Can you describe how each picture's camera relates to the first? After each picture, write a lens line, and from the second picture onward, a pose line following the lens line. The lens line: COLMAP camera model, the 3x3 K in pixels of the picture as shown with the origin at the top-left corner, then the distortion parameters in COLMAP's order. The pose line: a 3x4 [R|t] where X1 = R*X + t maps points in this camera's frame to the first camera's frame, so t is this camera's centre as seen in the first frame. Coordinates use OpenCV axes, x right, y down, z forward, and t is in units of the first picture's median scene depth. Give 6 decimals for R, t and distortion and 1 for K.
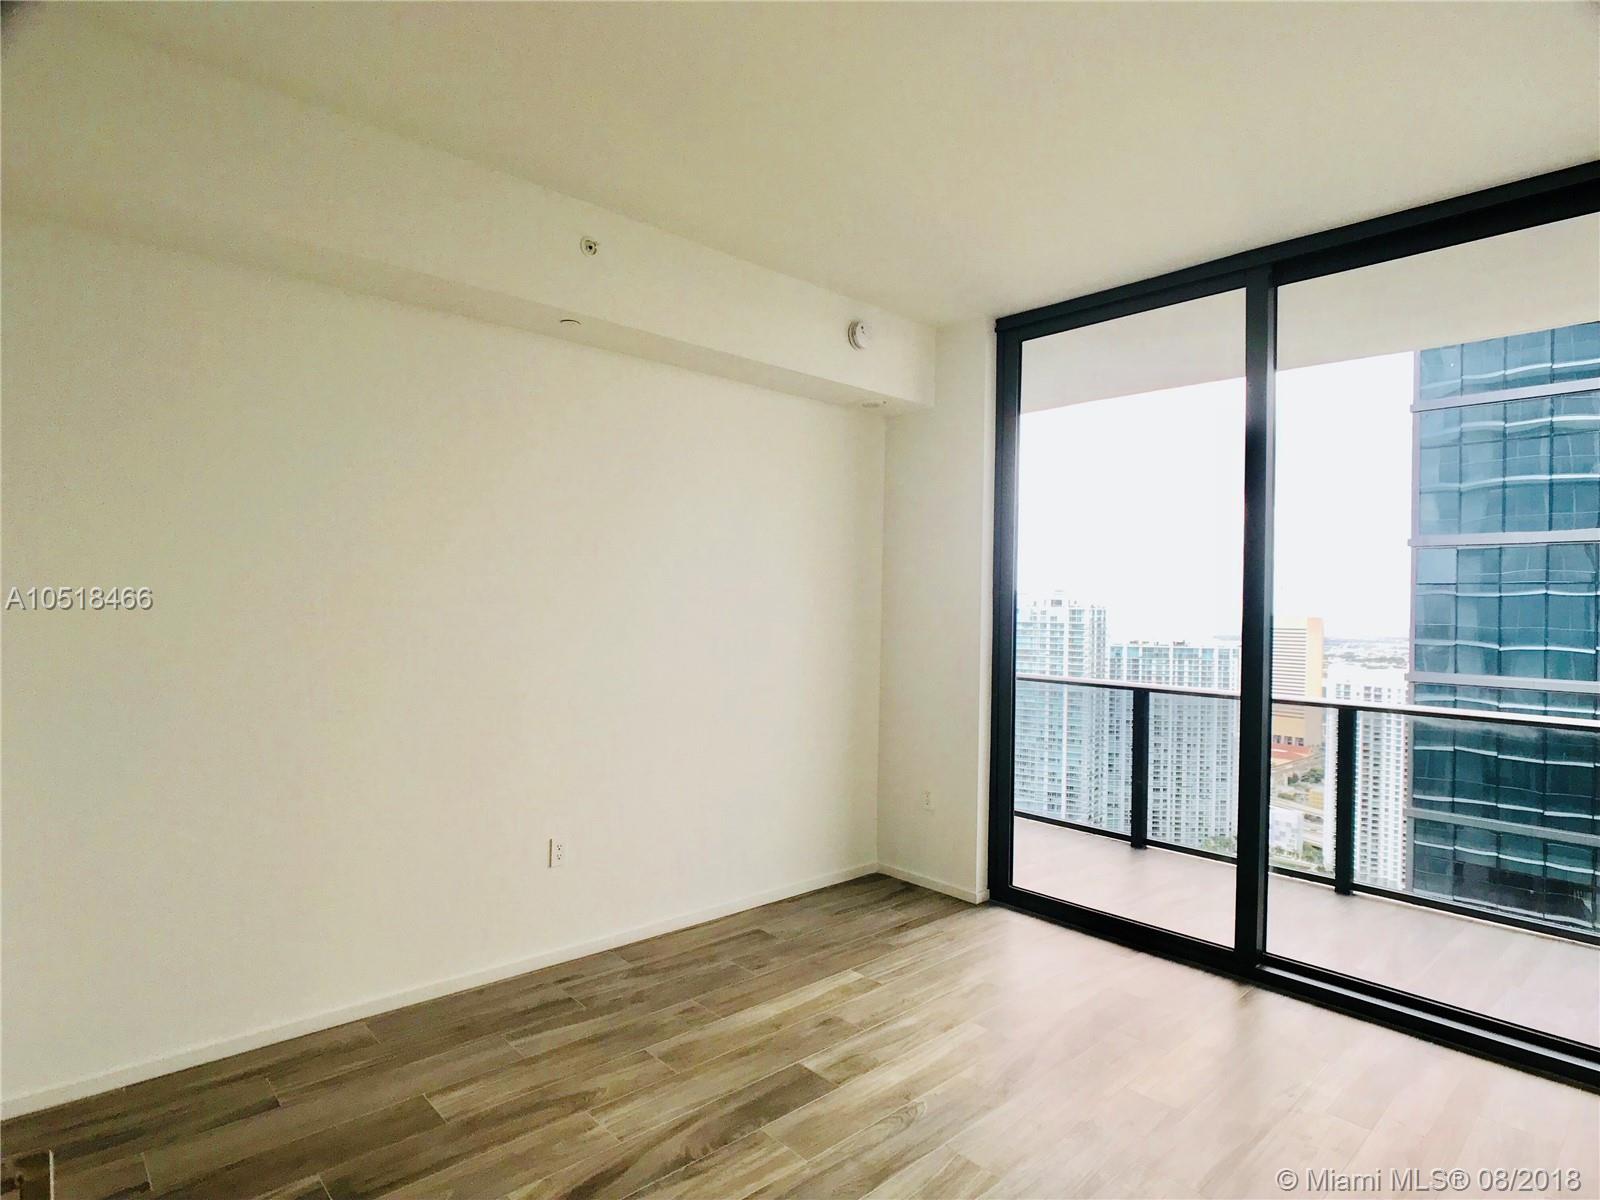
lens RADIAL K [[875.5, 0, 809.9], [0, 875.5, 594.6], [0, 0, 1]] dist [-0.015886, 0.006225]
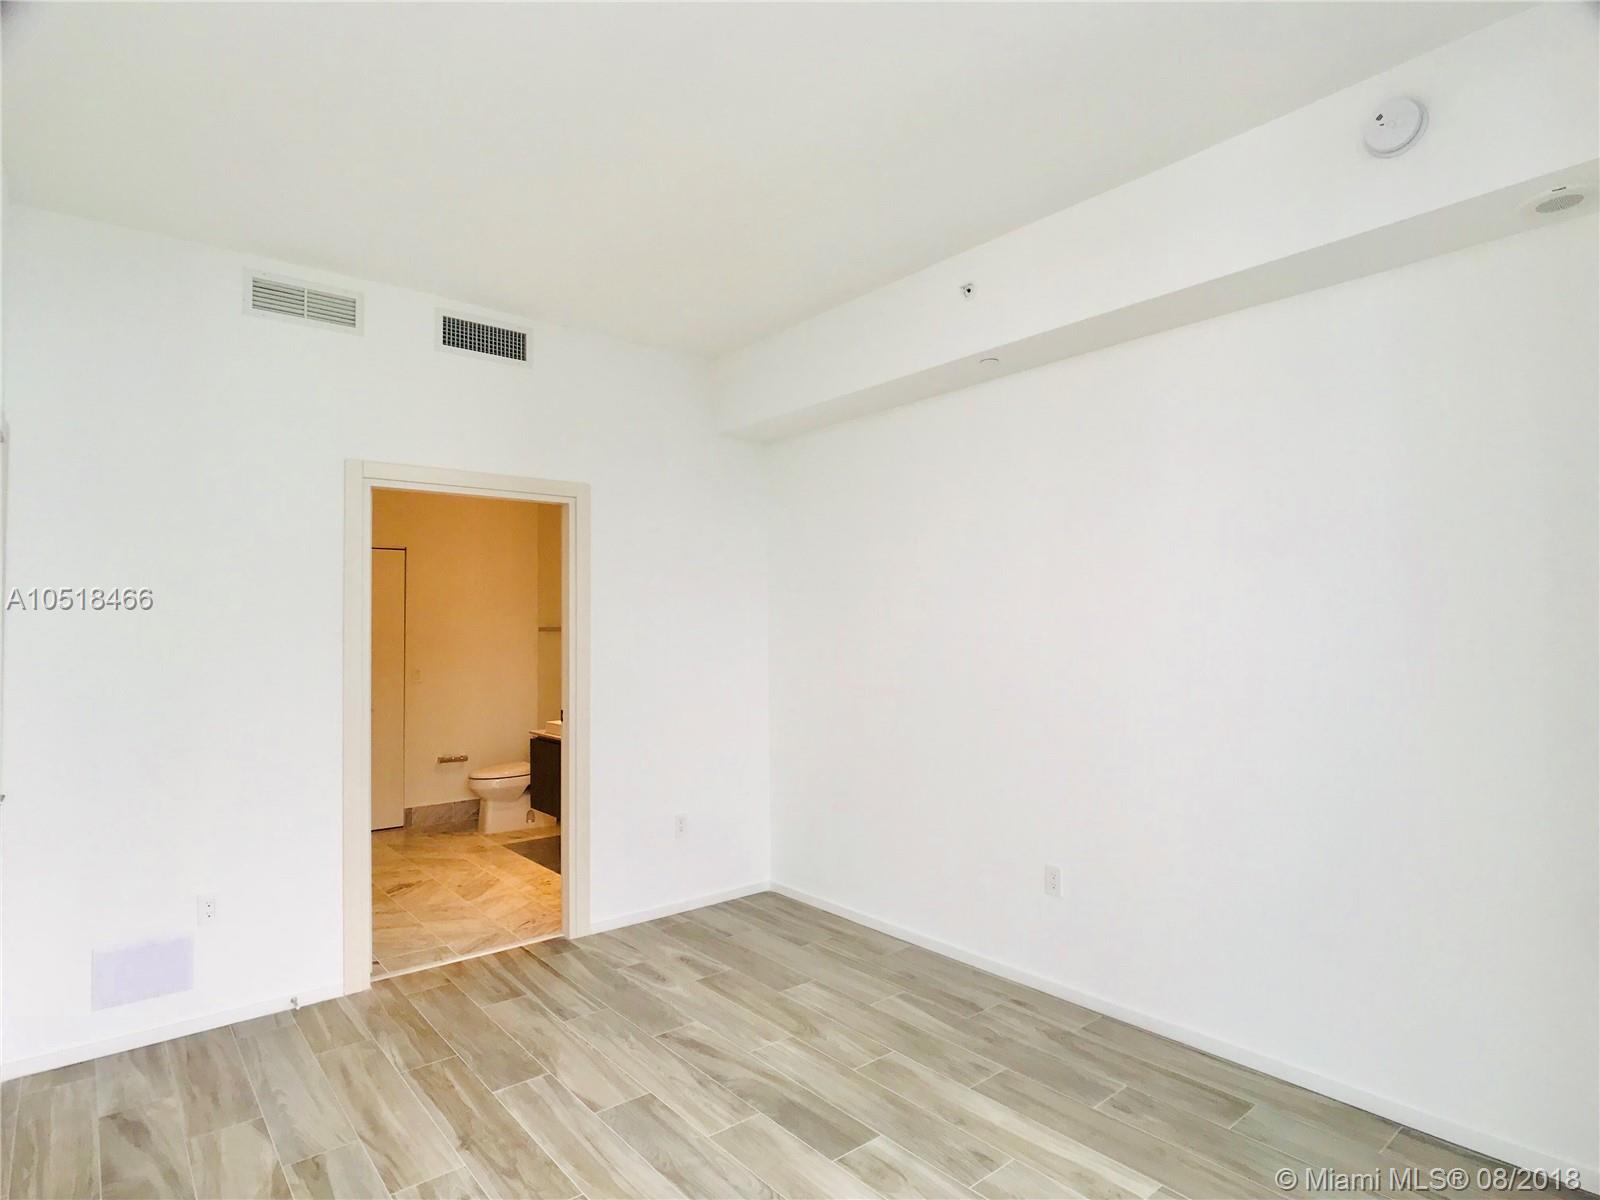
lens RADIAL K [[875.5, 0, 807.4], [0, 875.5, 609.1], [0, 0, 1]] dist [-0.015886, 0.006225]
pose [[-0.040900, -0.032474, -0.998635, 0.913334], [0.016924, 0.999306, -0.033189, 0.015868], [0.999020, -0.018259, -0.040322, 0.966406]]
